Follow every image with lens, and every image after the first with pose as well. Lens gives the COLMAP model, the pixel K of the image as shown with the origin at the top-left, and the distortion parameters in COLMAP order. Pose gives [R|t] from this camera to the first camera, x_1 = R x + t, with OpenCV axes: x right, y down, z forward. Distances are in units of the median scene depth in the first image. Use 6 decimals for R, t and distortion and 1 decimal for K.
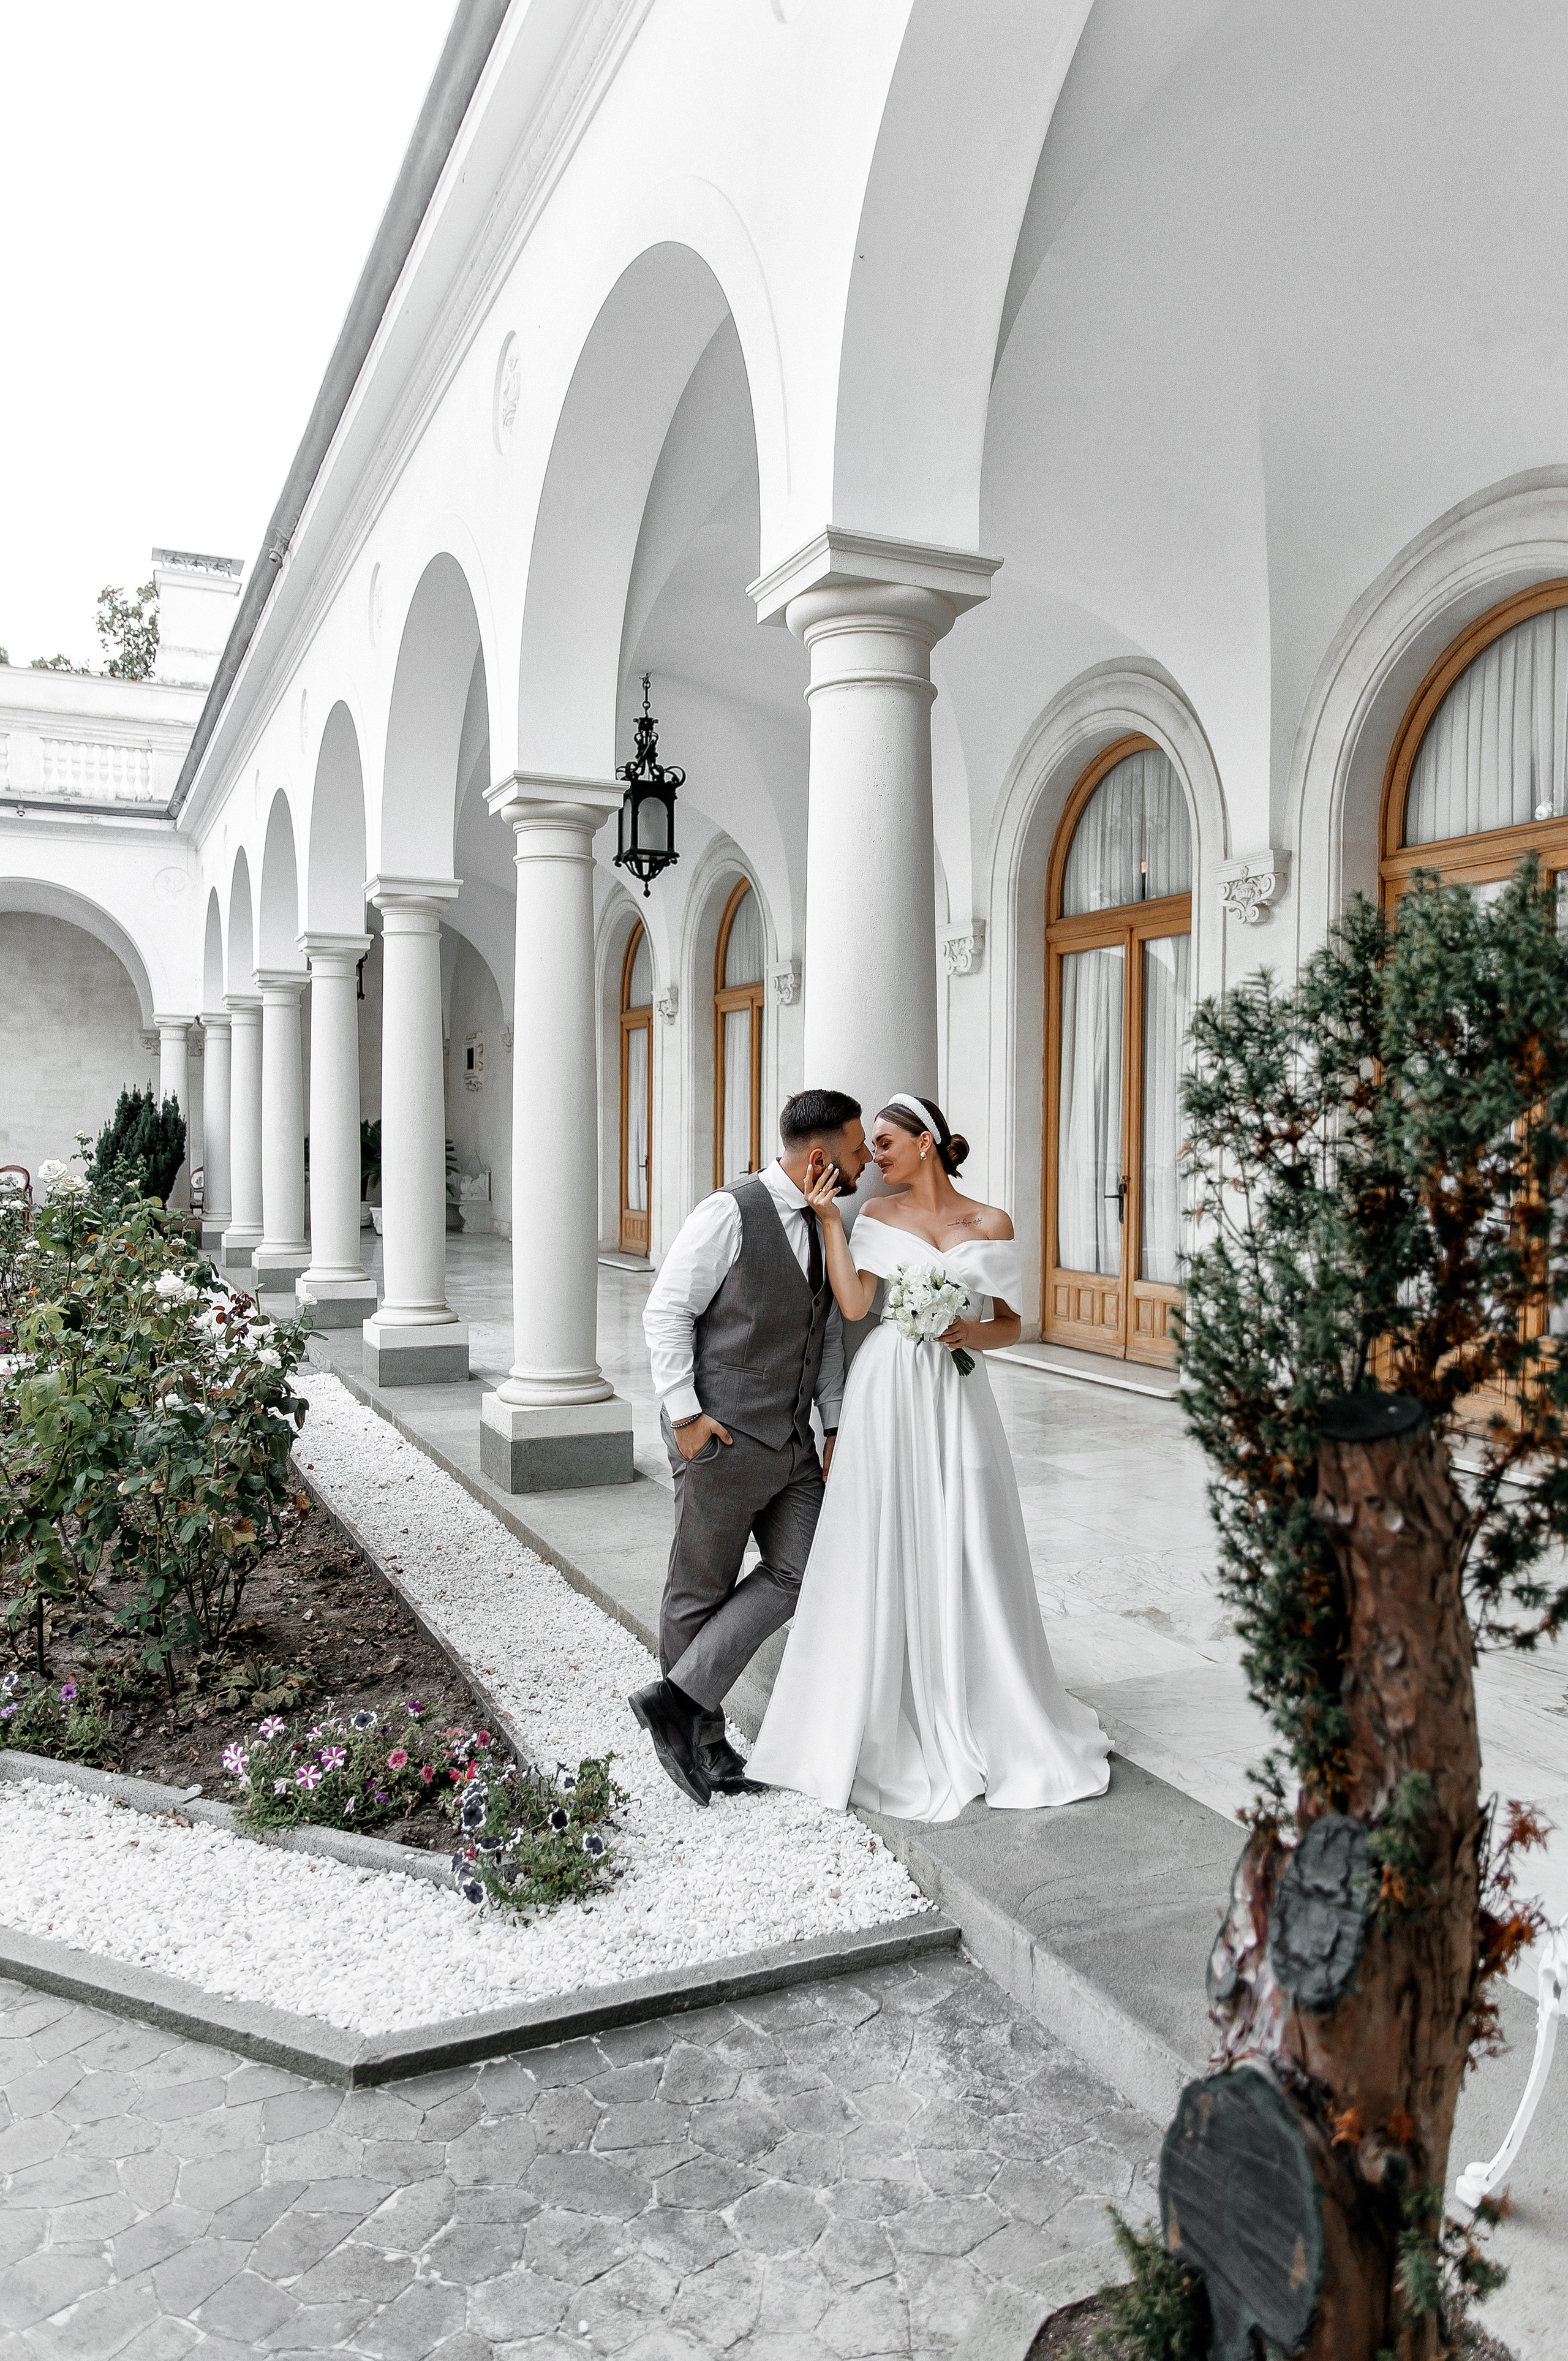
lens RADIAL K [[1631.4, 0, 784.0], [0, 1631.4, 1180.5], [0, 0, 1]] dist [-0.000364, -0.000129]
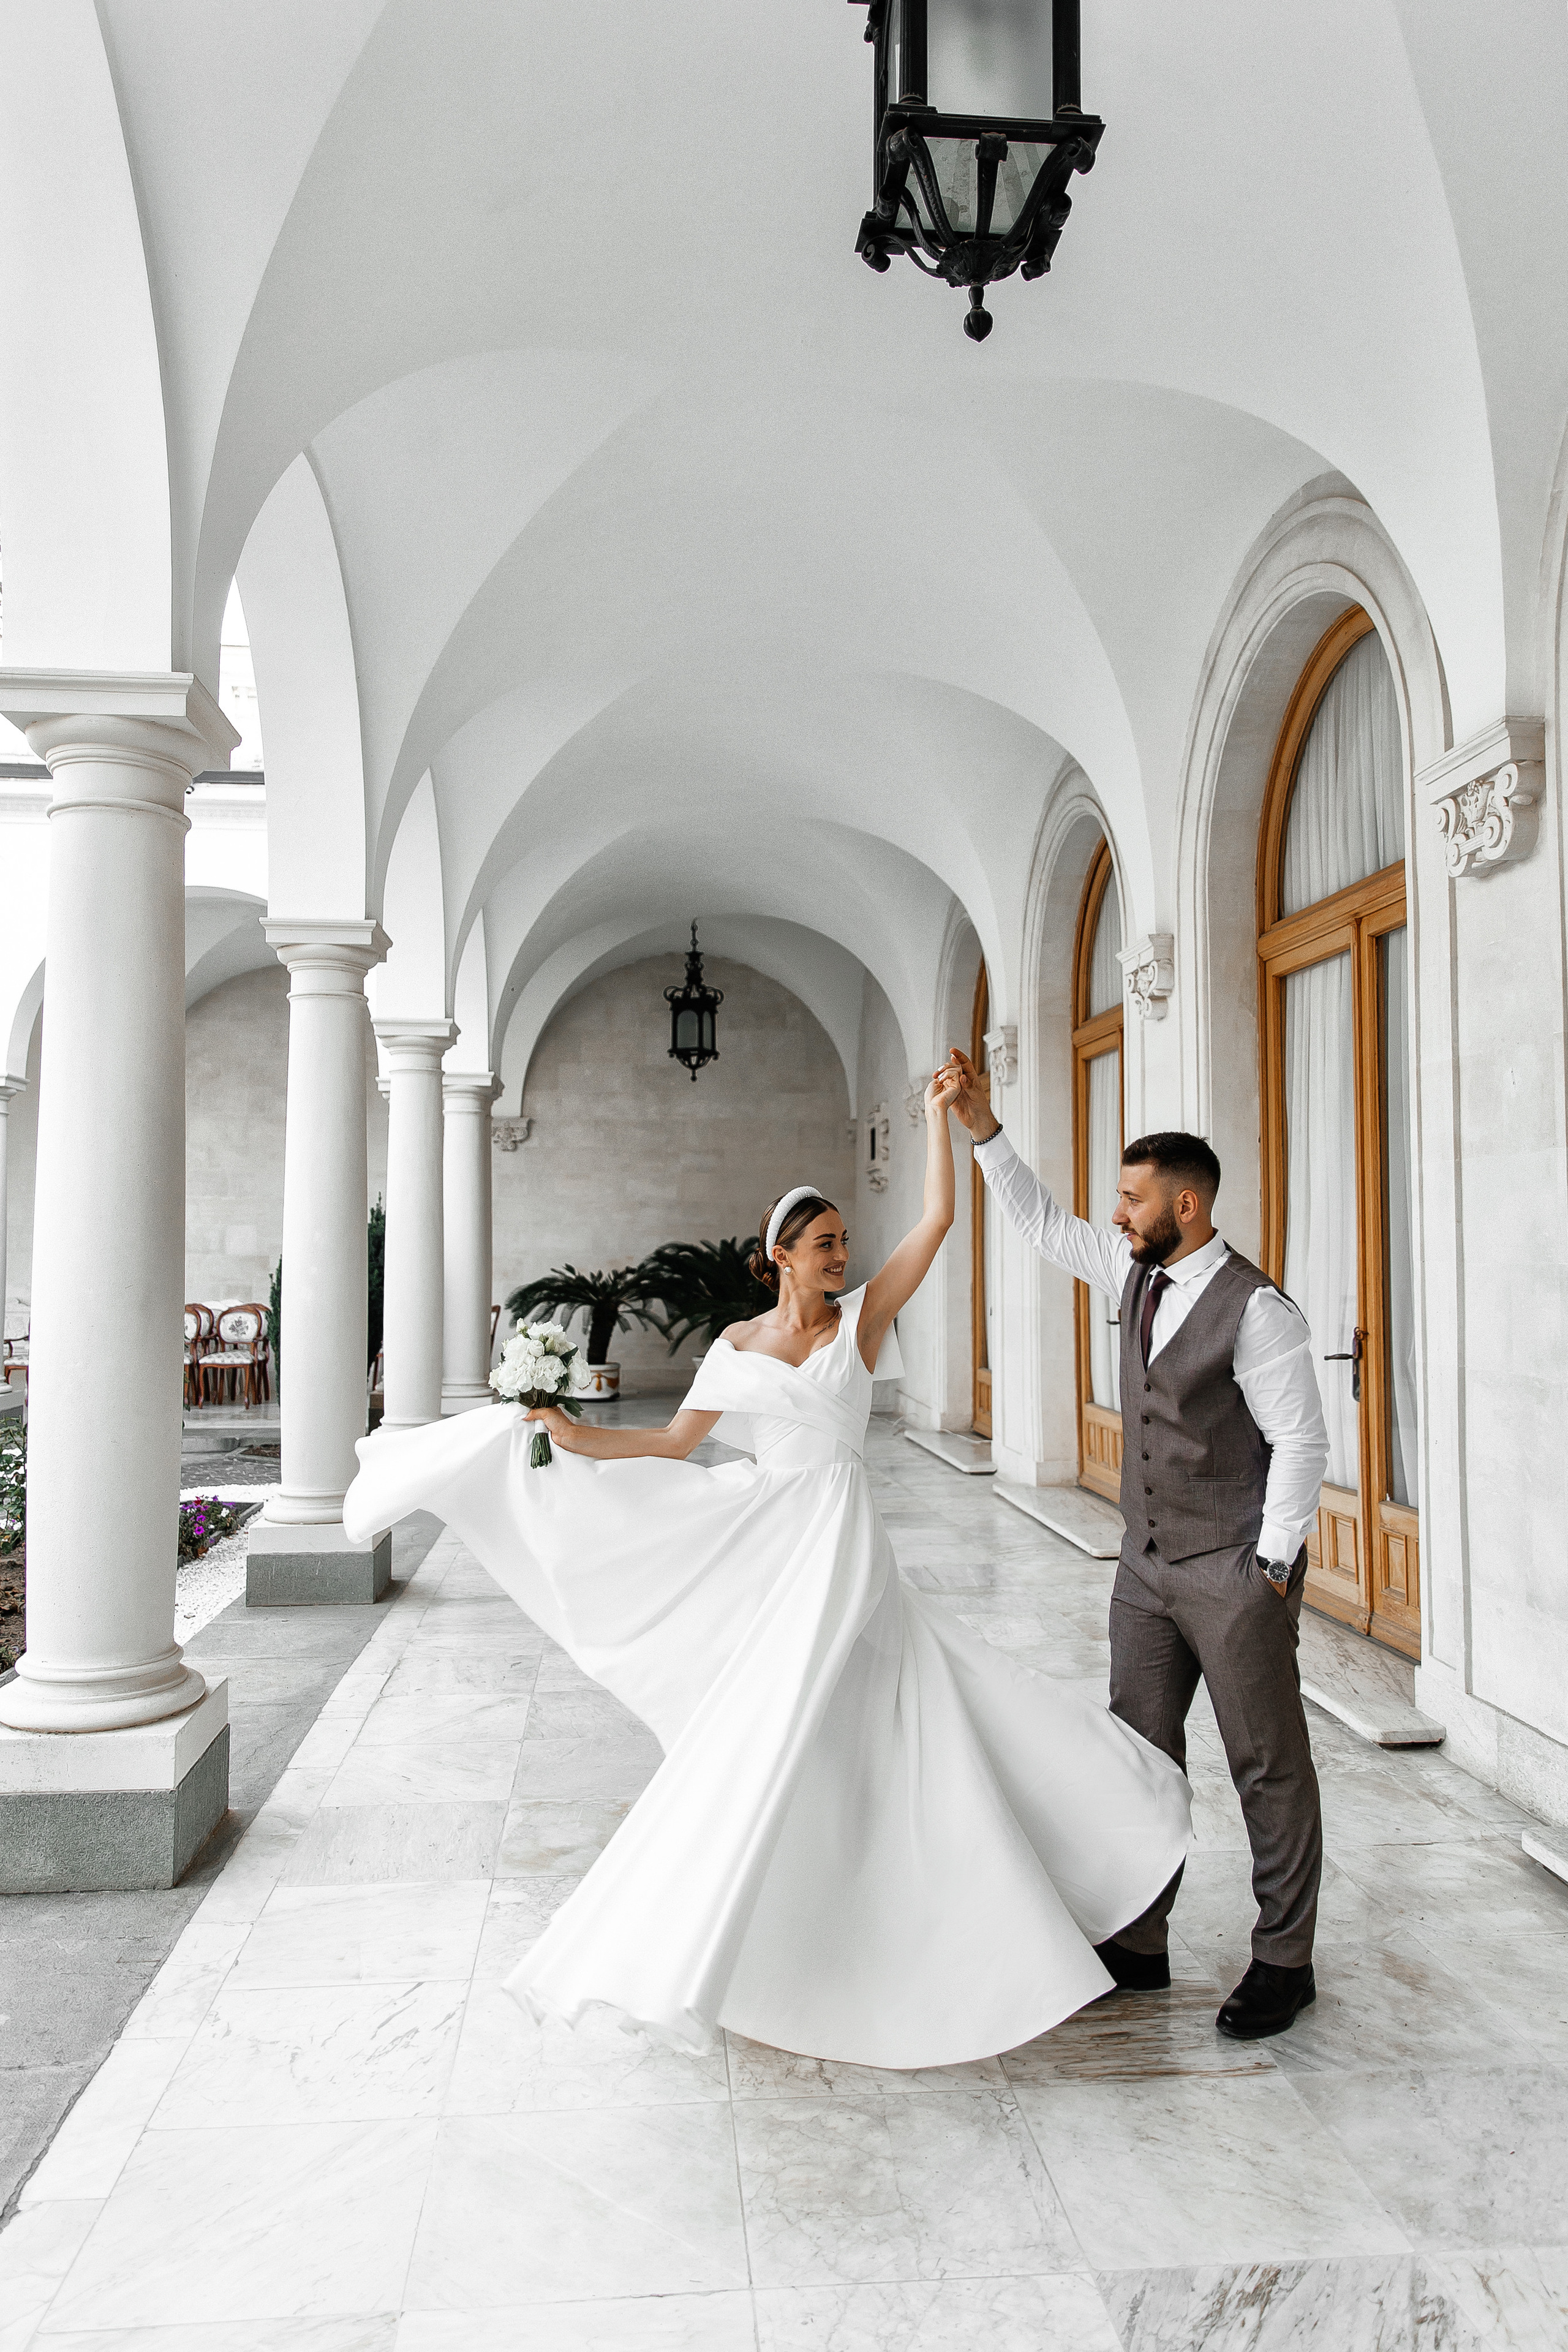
lens RADIAL K [[1625.3, 0, 784.0], [0, 1625.3, 1176.0], [0, 0, 1]] dist [-0.000364, -0.000129]
pose [[0.947086, -0.021291, -0.320273, -0.034556], [-0.003156, 0.997132, -0.075621, -0.024633], [0.320965, 0.072630, 0.944302, 0.765234]]
